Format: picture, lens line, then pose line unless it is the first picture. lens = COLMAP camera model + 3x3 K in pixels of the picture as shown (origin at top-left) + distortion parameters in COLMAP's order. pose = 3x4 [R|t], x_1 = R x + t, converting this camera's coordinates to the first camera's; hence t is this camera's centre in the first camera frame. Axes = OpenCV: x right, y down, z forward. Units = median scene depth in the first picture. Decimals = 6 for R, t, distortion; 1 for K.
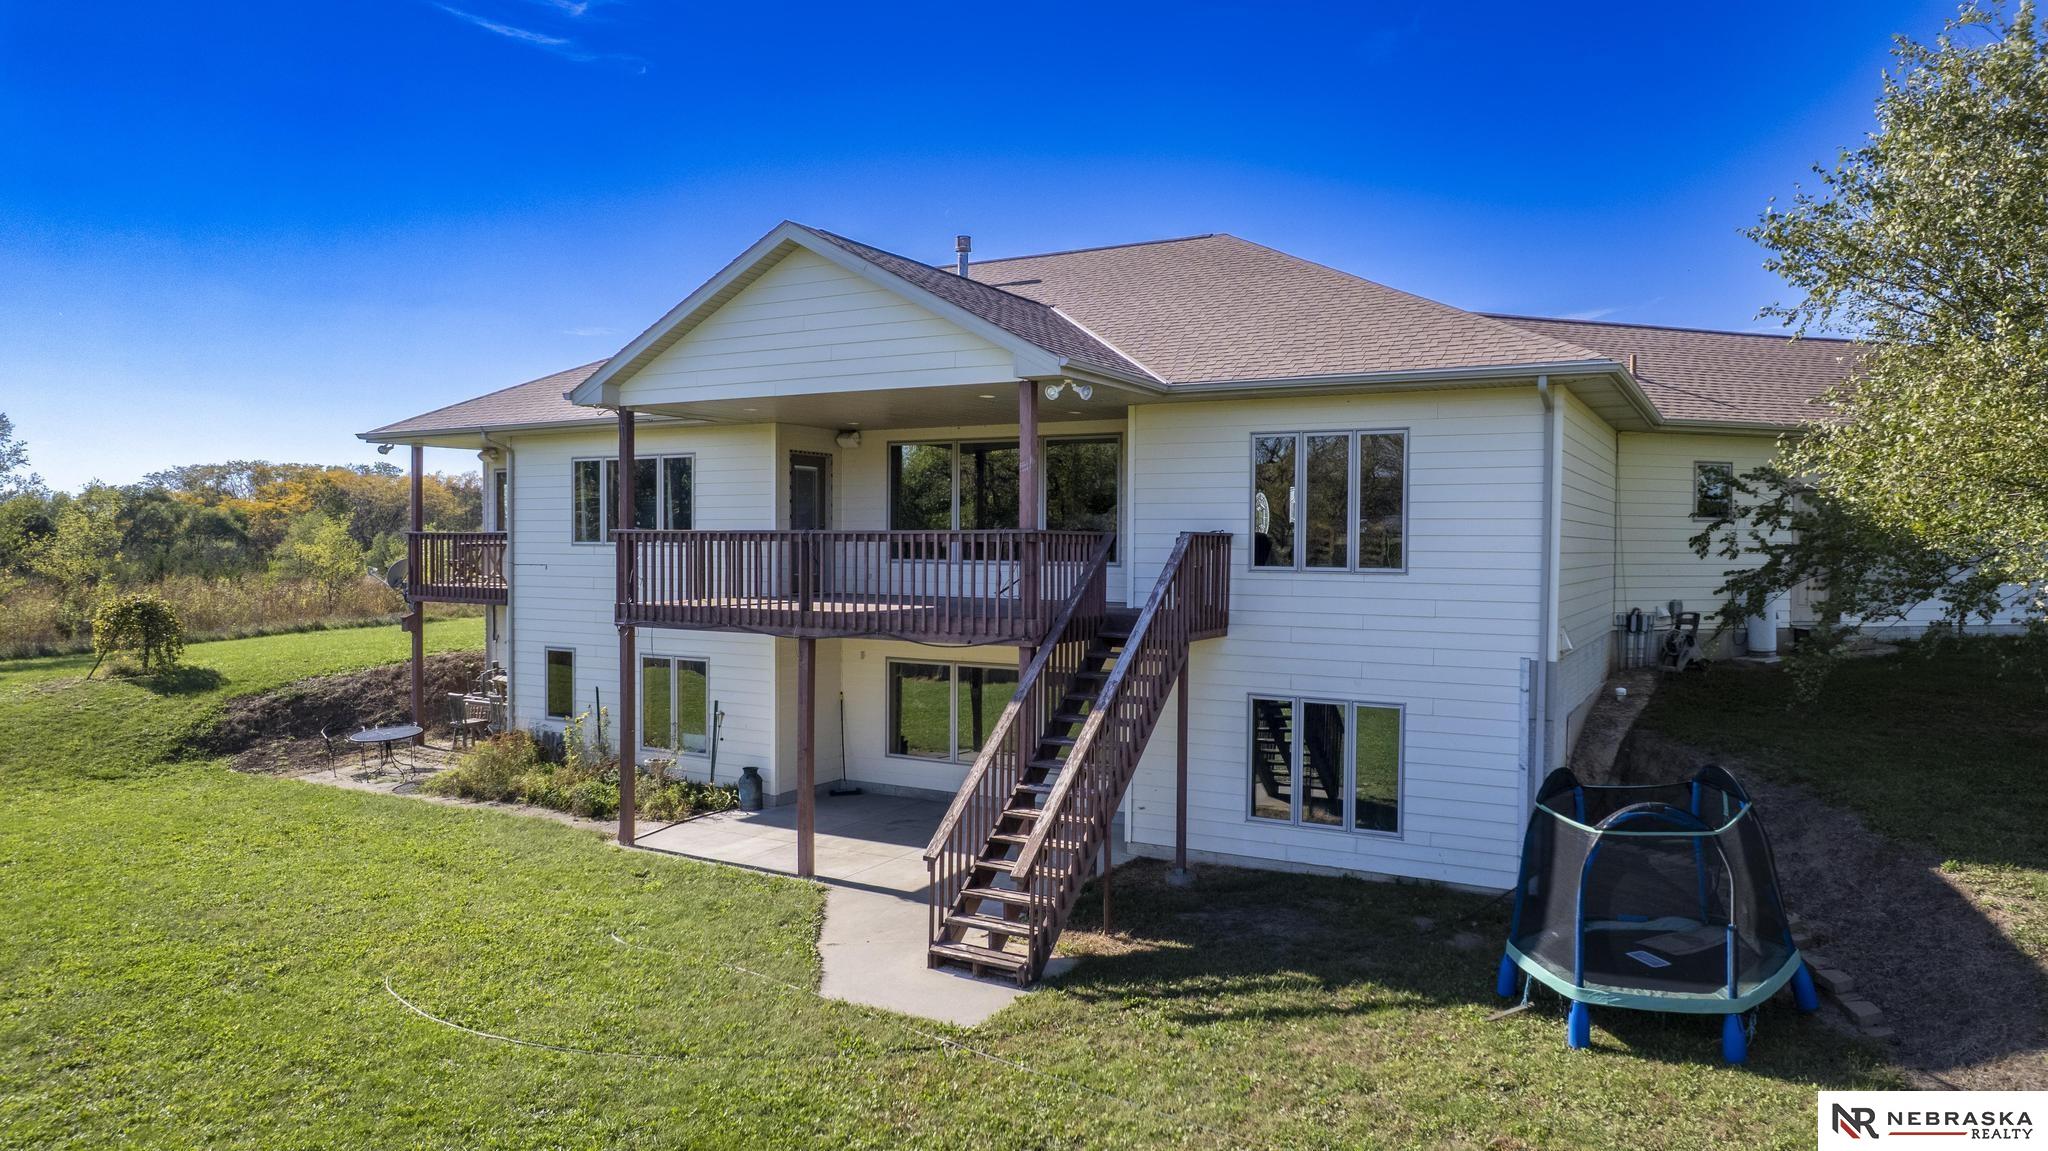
lens RADIAL K [[1310.2, 0, 1024.0], [0, 1310.2, 575.5], [0, 0, 1]] dist [-0.045863, 0.042747]
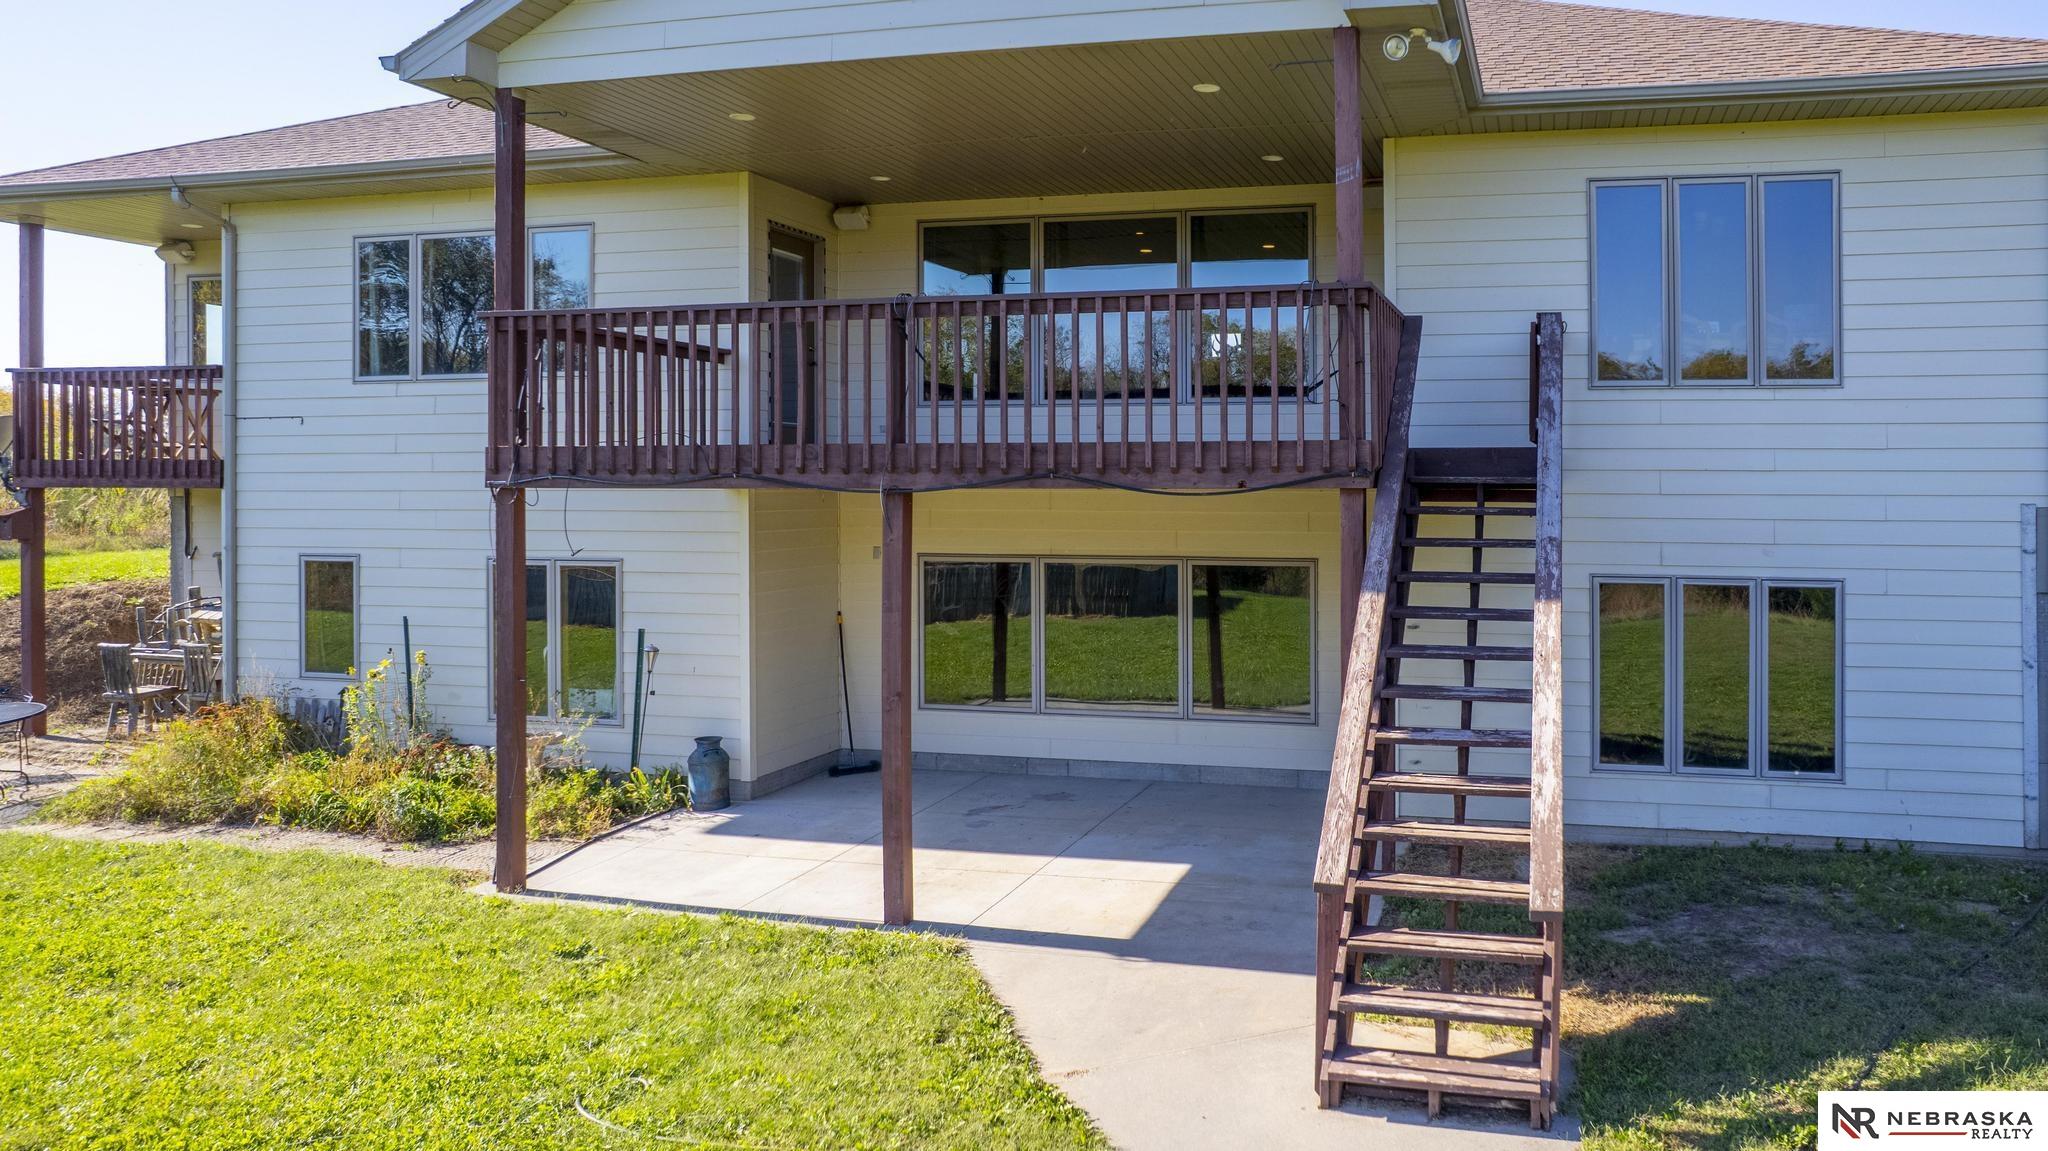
lens RADIAL K [[1385.8, 0, 1252.8], [0, 1385.8, 496.9], [0, 0, 1]] dist [-0.053722, 0.033131]
pose [[0.953869, -0.006370, 0.300154, -0.198494], [0.011228, 0.999832, -0.014462, 0.059751], [-0.300012, 0.017165, 0.953781, 0.399197]]
